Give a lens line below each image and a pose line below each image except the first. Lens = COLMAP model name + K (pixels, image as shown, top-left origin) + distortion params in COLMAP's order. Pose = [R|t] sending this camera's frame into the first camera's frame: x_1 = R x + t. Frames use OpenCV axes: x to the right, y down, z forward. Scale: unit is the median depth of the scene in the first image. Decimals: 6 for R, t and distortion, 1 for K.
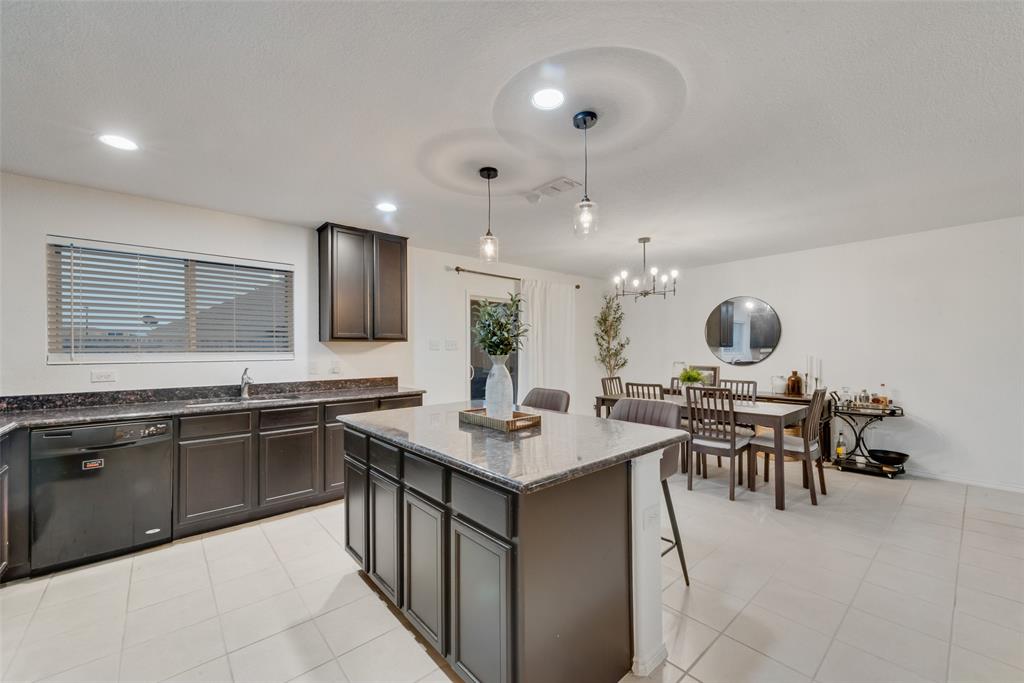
lens RADIAL K [[403.3, 0, 514.8], [0, 403.3, 349.1], [0, 0, 1]] dist [0.014149, -0.002046]
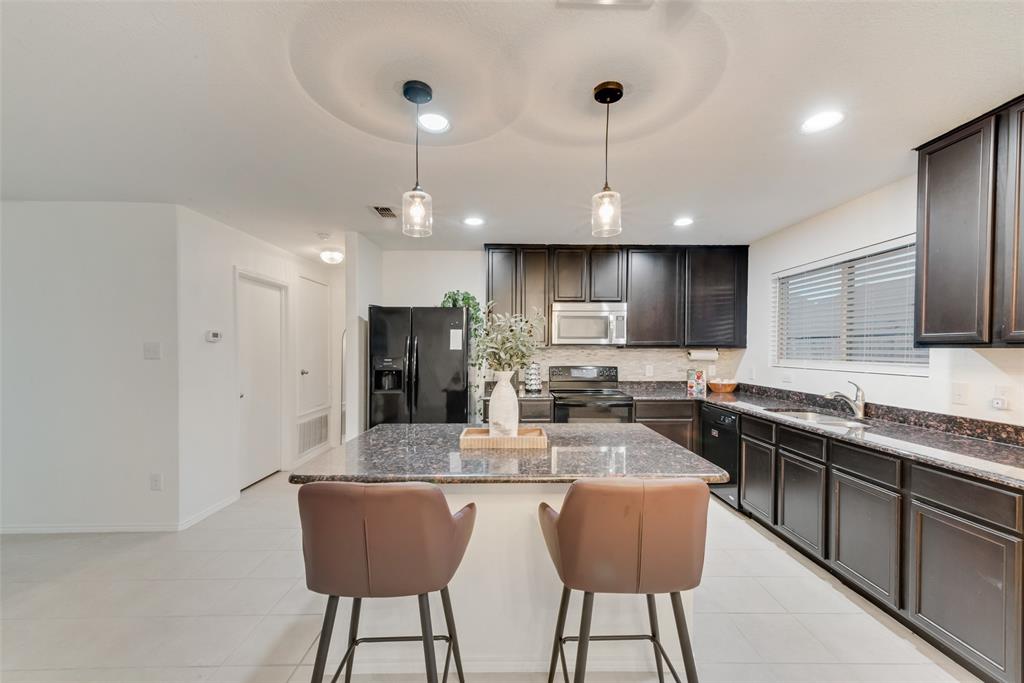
lens RADIAL K [[403.3, 0, 515.1], [0, 403.3, 354.4], [0, 0, 1]] dist [0.014149, -0.002046]
pose [[-0.651275, 0.017468, -0.758640, 0.408978], [0.003421, 0.999792, 0.020083, -0.027094], [0.758834, 0.010484, -0.651200, 1.016182]]
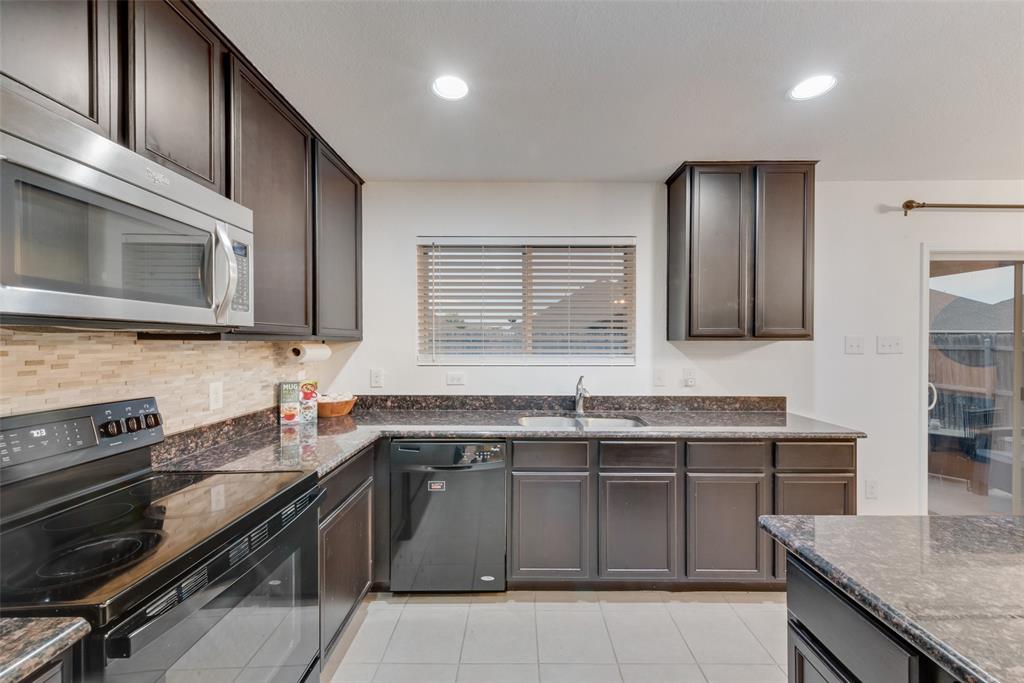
lens RADIAL K [[403.3, 0, 516.9], [0, 403.3, 343.2], [0, 0, 1]] dist [0.014149, -0.002046]
pose [[0.752324, 0.008333, -0.658741, -0.245921], [-0.005082, 0.999964, 0.006846, -0.020028], [0.658774, -0.001803, 0.752339, 0.336773]]
